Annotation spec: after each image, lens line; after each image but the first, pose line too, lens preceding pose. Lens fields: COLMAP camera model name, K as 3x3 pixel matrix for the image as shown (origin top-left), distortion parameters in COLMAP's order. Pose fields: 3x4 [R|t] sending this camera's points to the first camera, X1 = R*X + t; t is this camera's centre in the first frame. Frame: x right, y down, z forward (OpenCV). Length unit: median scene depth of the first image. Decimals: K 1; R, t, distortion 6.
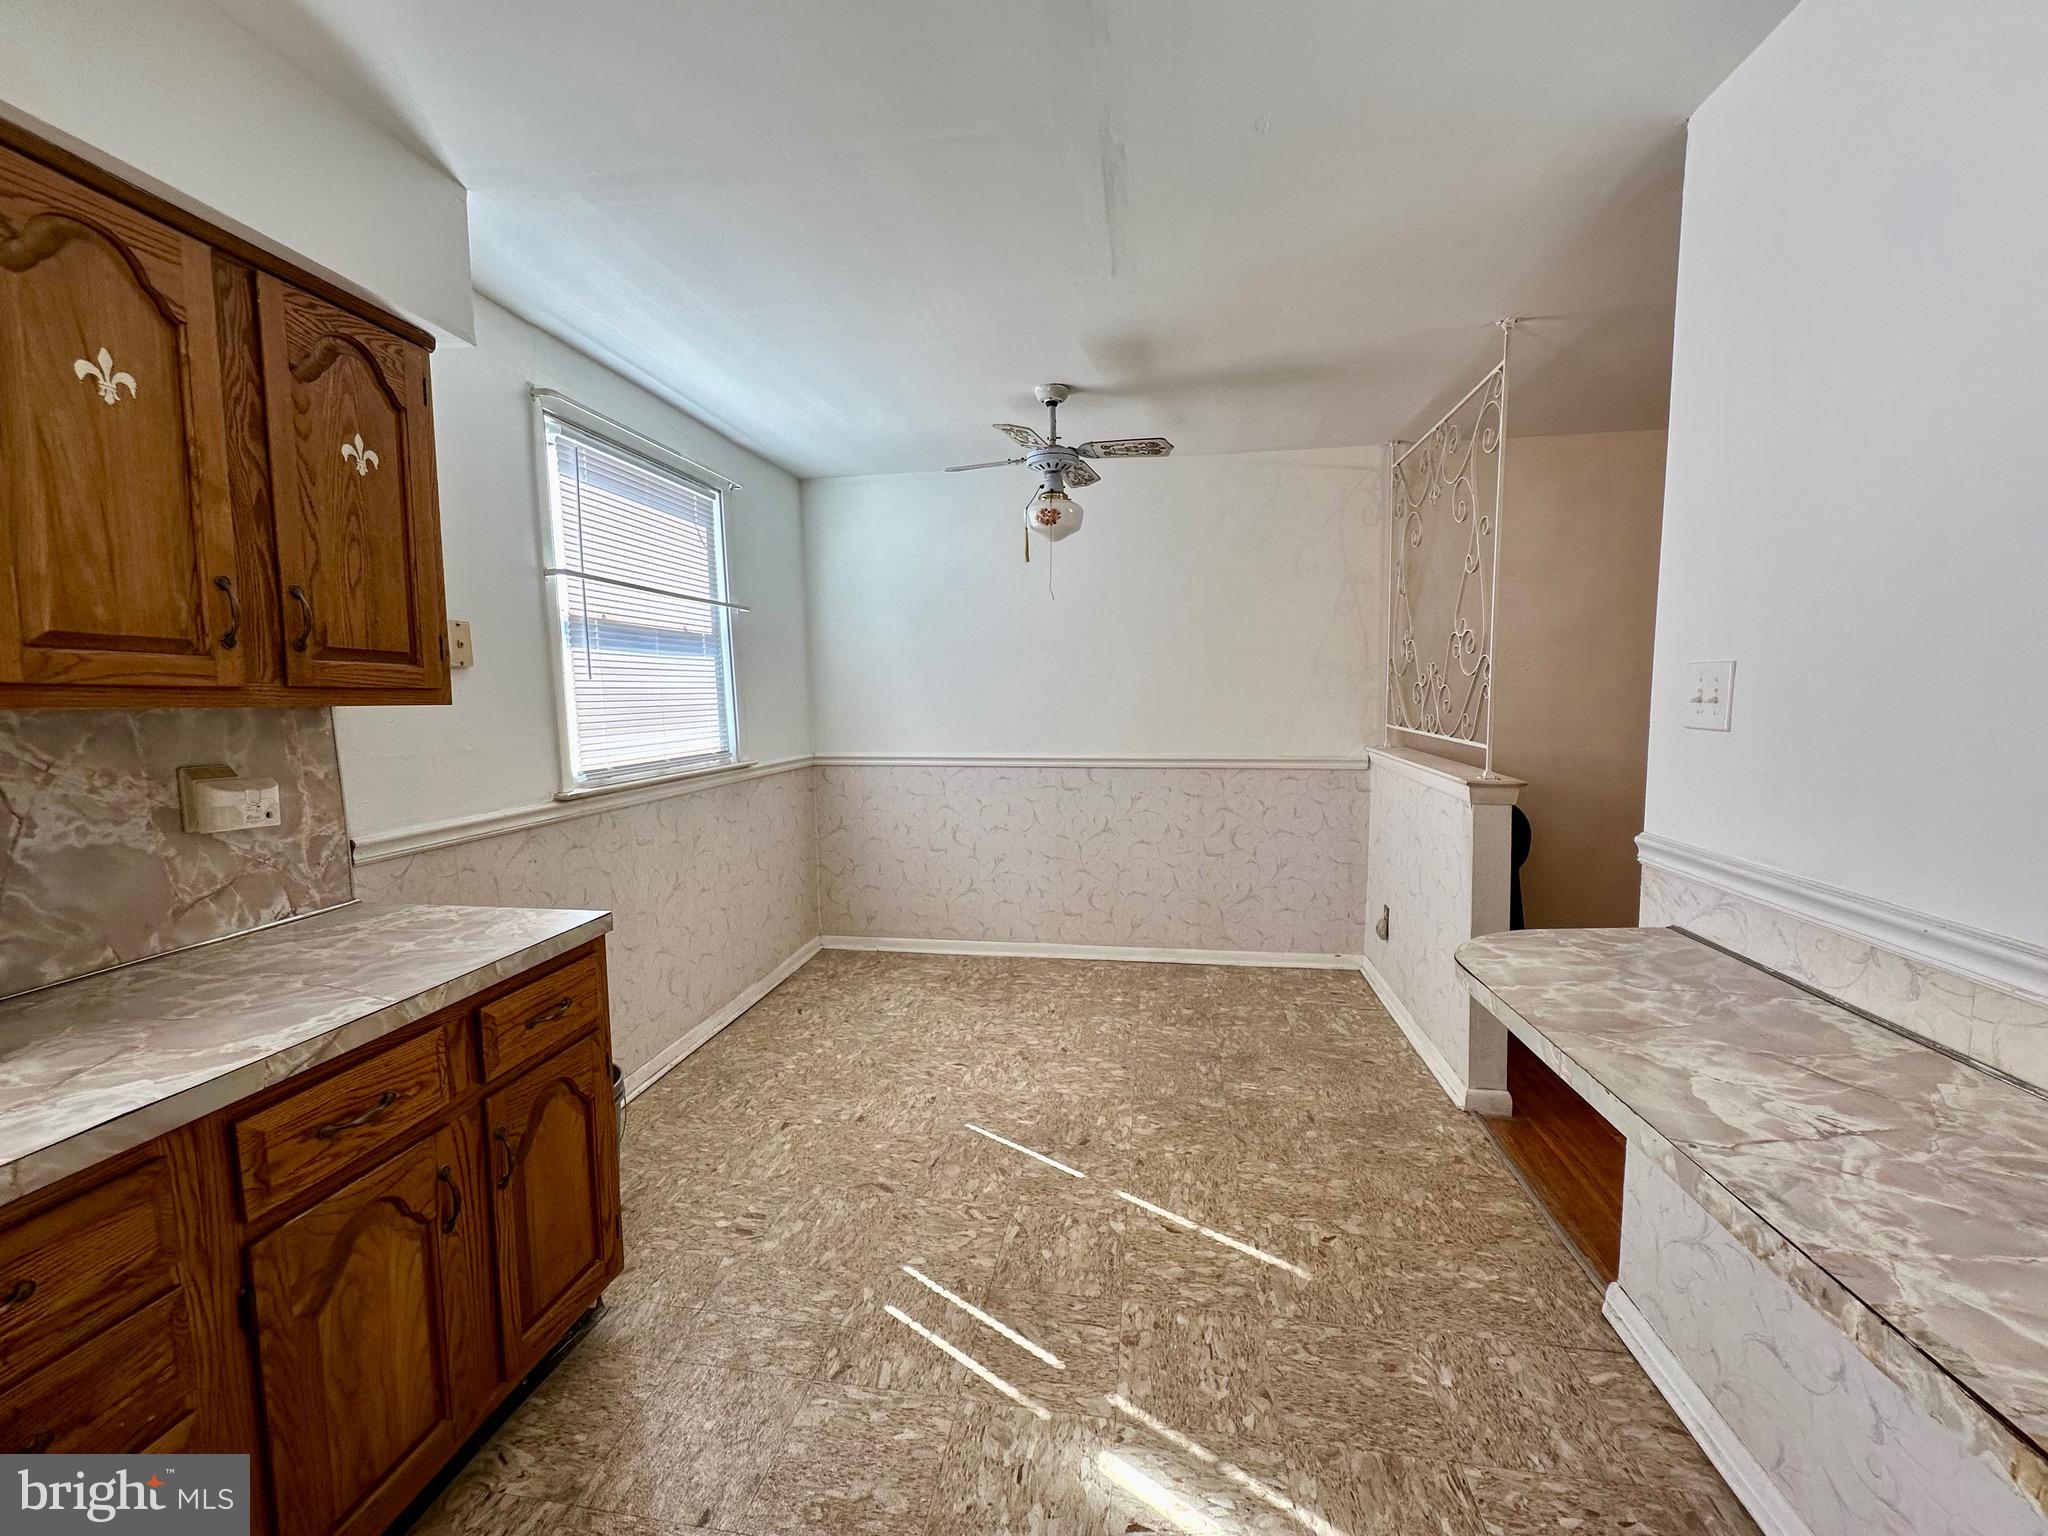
lens RADIAL K [[813.1, 0, 1023.3], [0, 813.1, 768.3], [0, 0, 1]] dist [0.000136, -0.000079]
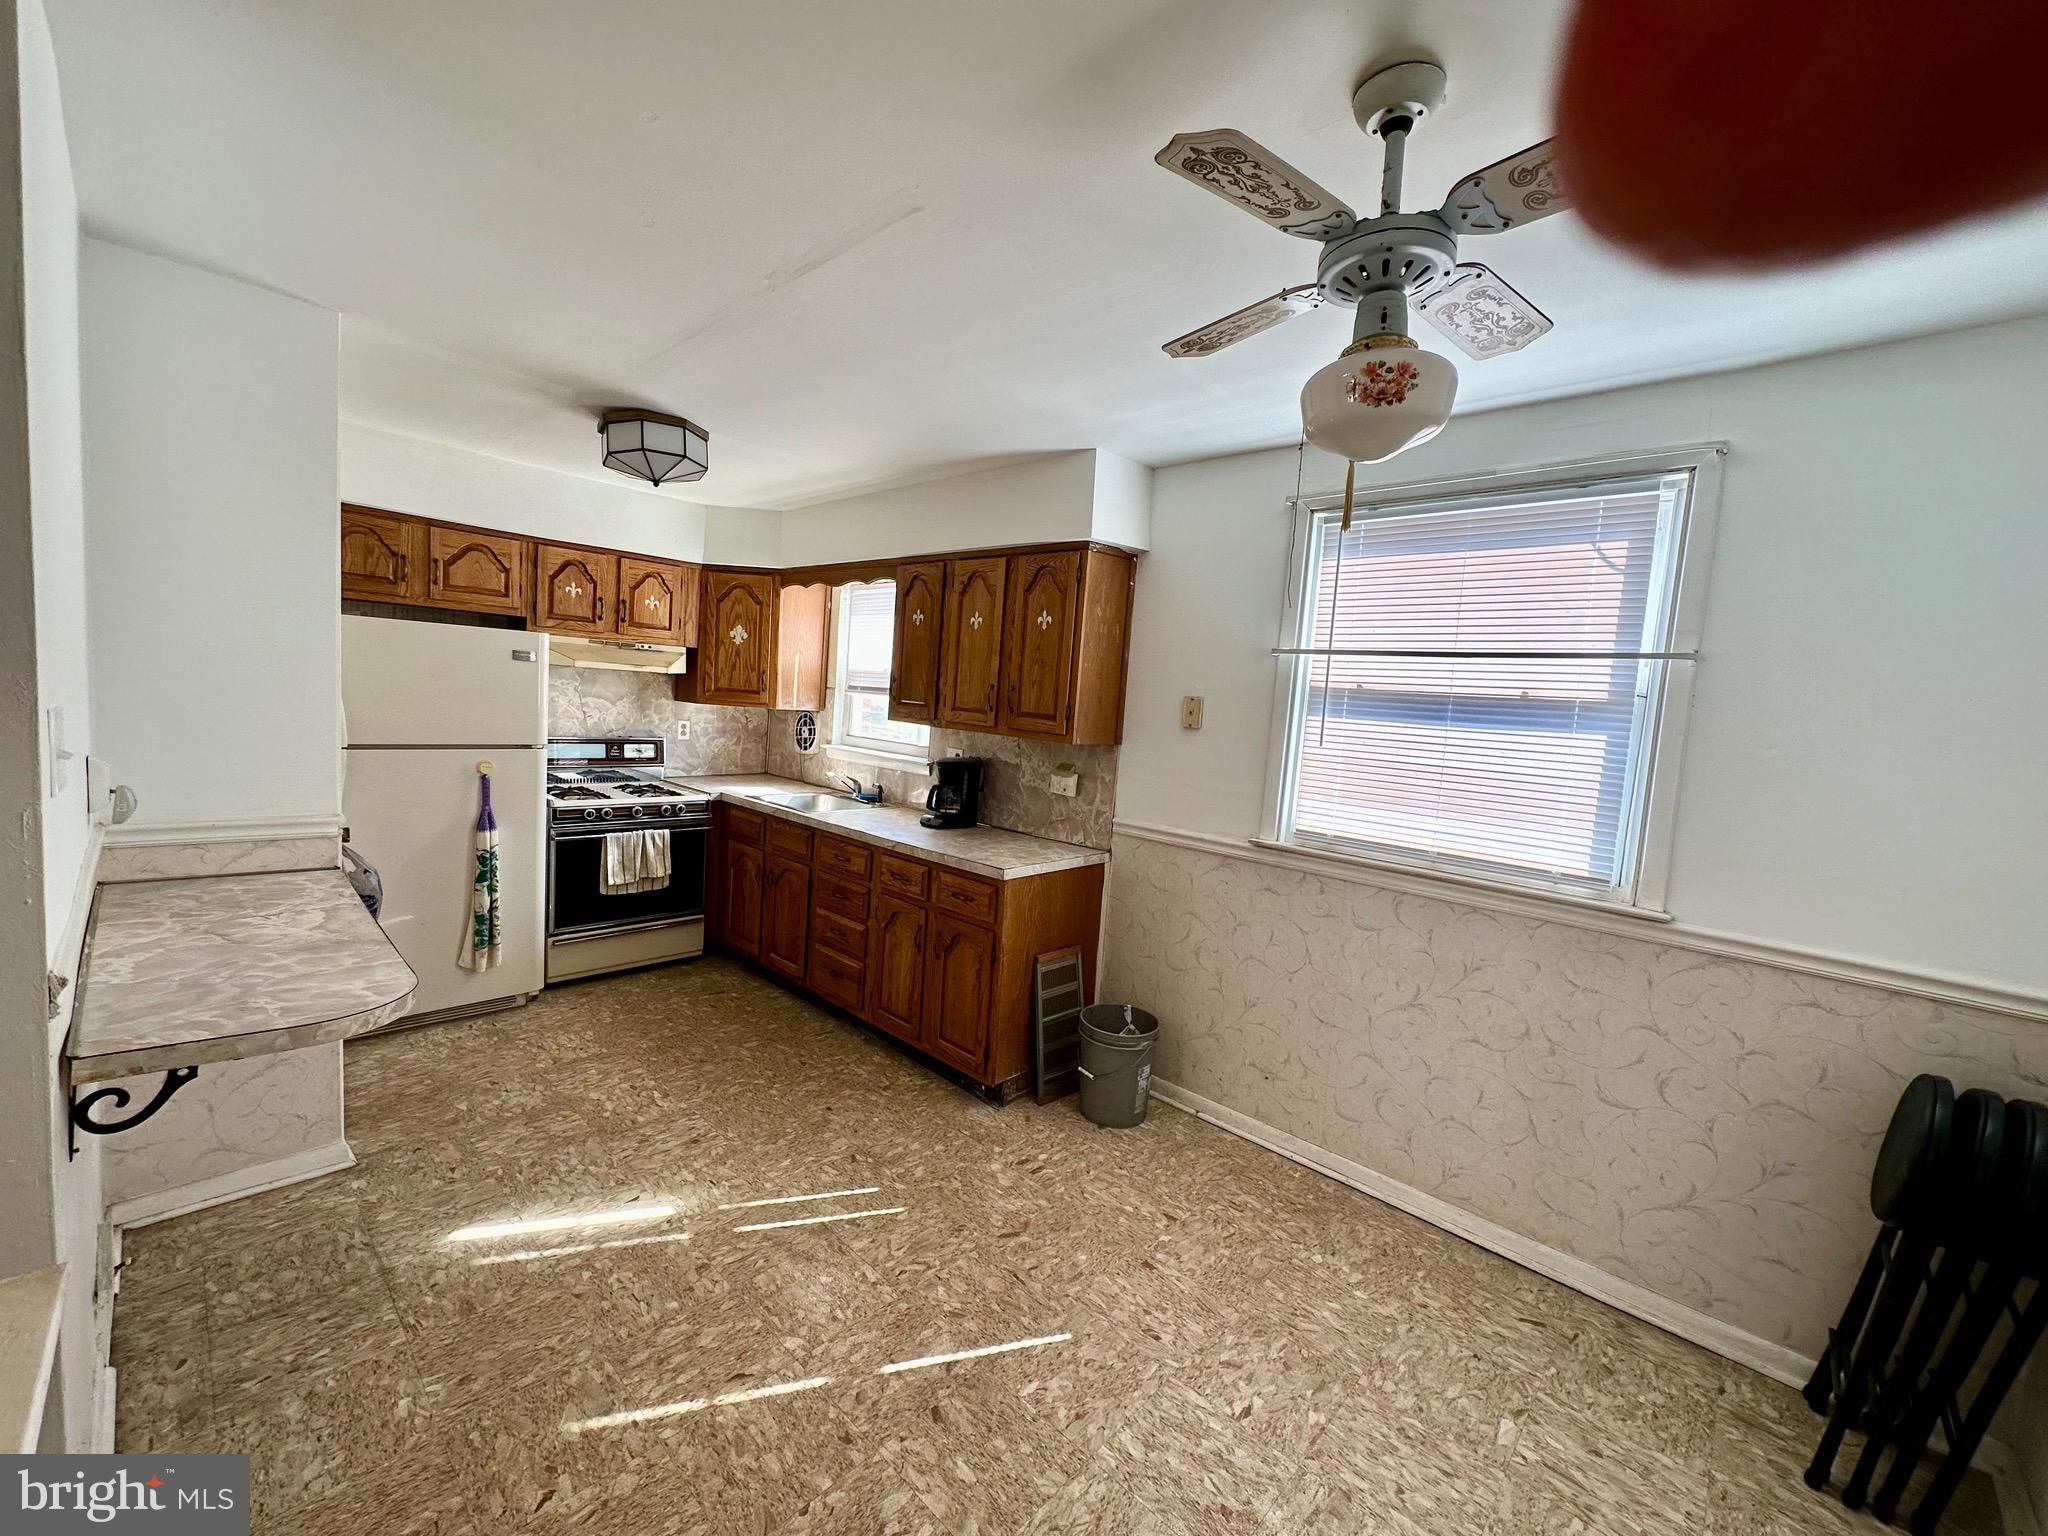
lens RADIAL K [[813.1, 0, 1023.8], [0, 813.1, 766.2], [0, 0, 1]] dist [0.000136, -0.000079]
pose [[-0.561546, 0.043288, -0.826313, 0.736464], [-0.139291, 0.979434, 0.145969, -0.245265], [0.815638, 0.197066, -0.543967, 1.679735]]
